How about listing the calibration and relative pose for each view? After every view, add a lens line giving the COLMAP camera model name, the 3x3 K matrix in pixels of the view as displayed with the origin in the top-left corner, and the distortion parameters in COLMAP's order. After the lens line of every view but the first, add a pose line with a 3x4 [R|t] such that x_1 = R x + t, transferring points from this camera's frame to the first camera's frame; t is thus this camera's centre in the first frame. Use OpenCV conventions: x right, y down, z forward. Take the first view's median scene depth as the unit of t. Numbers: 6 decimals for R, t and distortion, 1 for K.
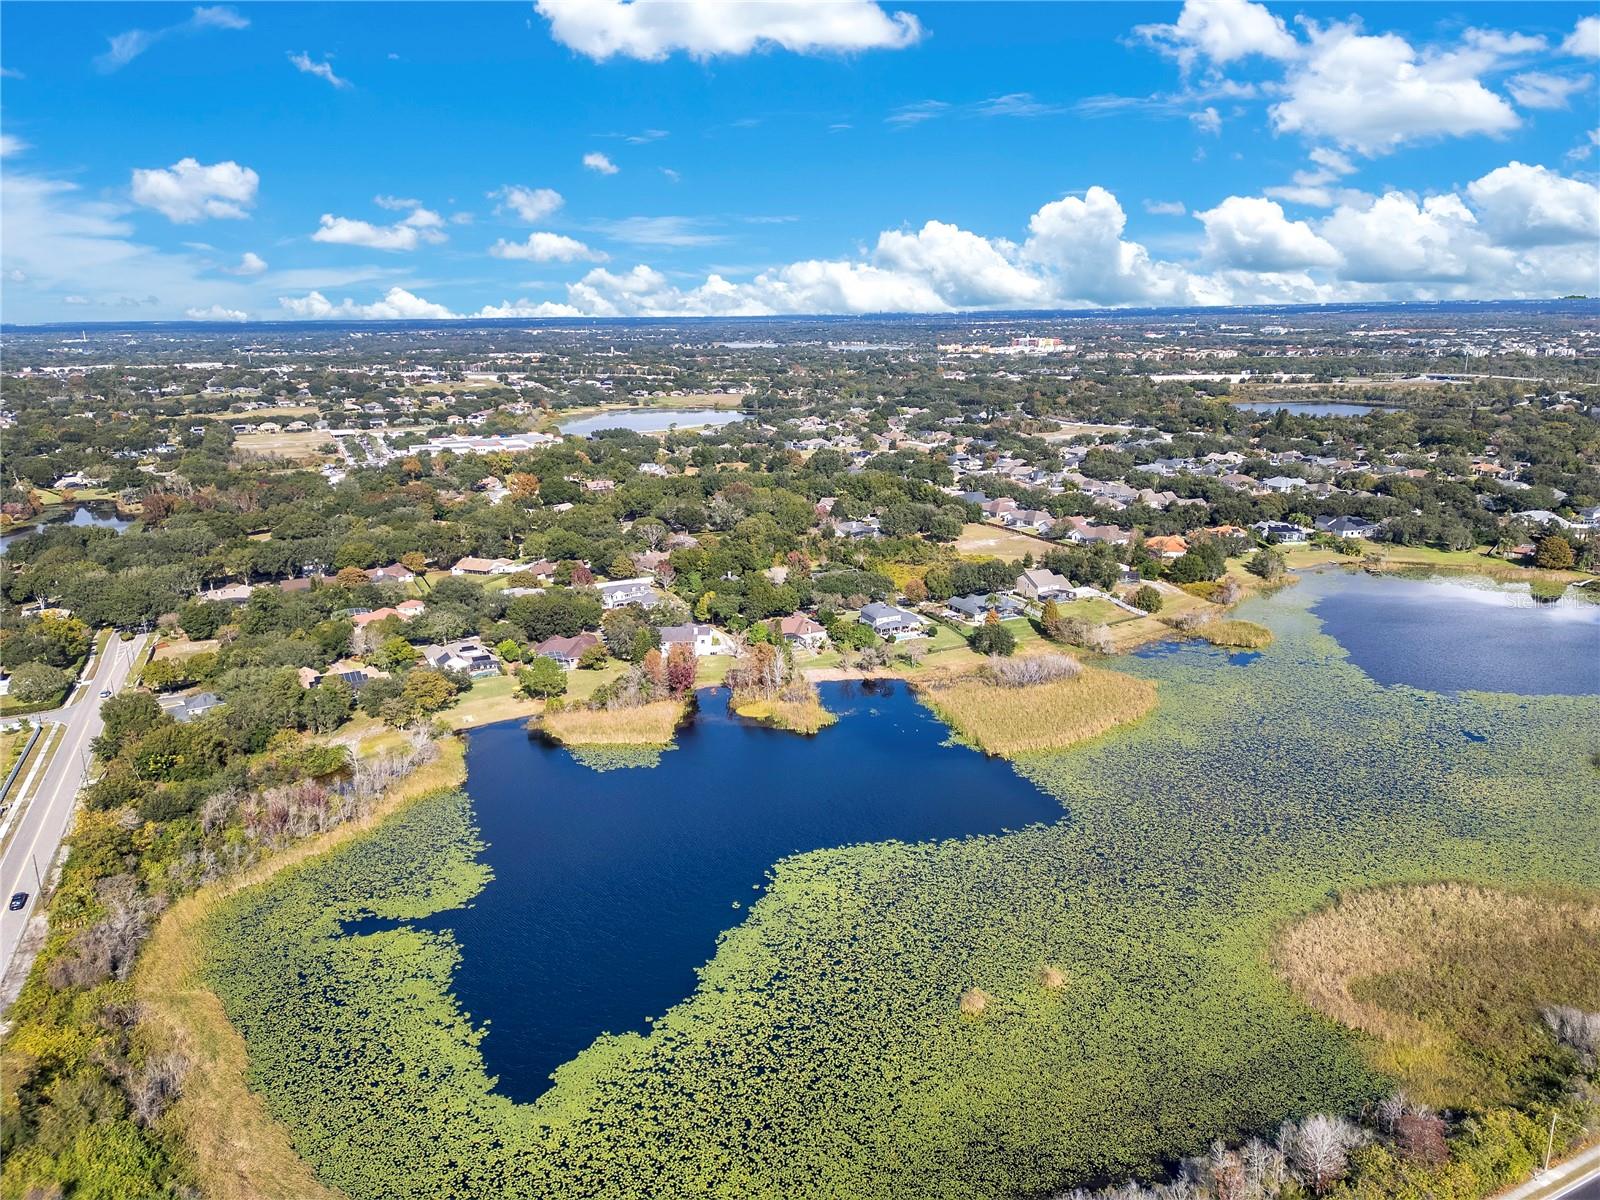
lens RADIAL K [[1112.7, 0, 800.0], [0, 1112.7, 600.0], [0, 0, 1]] dist [0.081148, -0.078634]
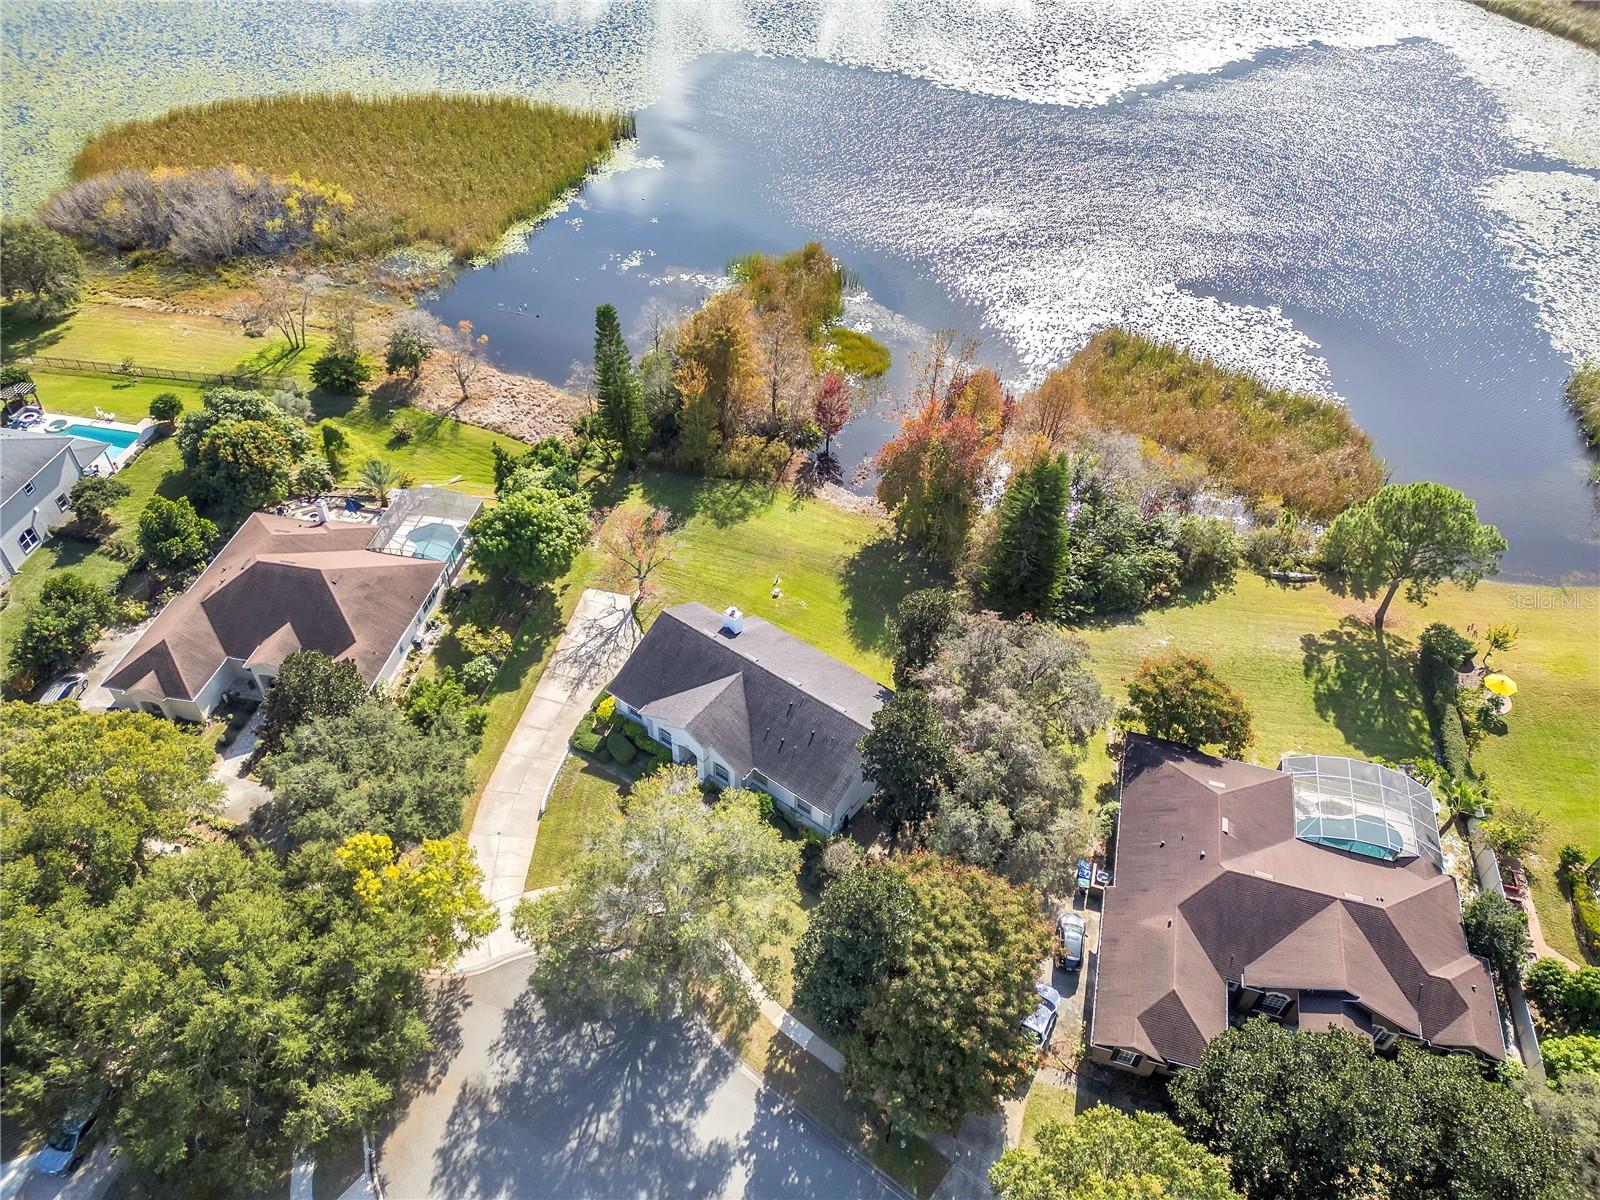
lens RADIAL K [[1132.2, 0, 801.7], [0, 1132.2, 568.3], [0, 0, 1]] dist [0.077730, -0.070663]
pose [[-0.824523, -0.389208, 0.410706, -0.182676], [0.126845, 0.580234, 0.804512, -0.152935], [-0.551428, 0.715434, -0.429047, 0.998292]]
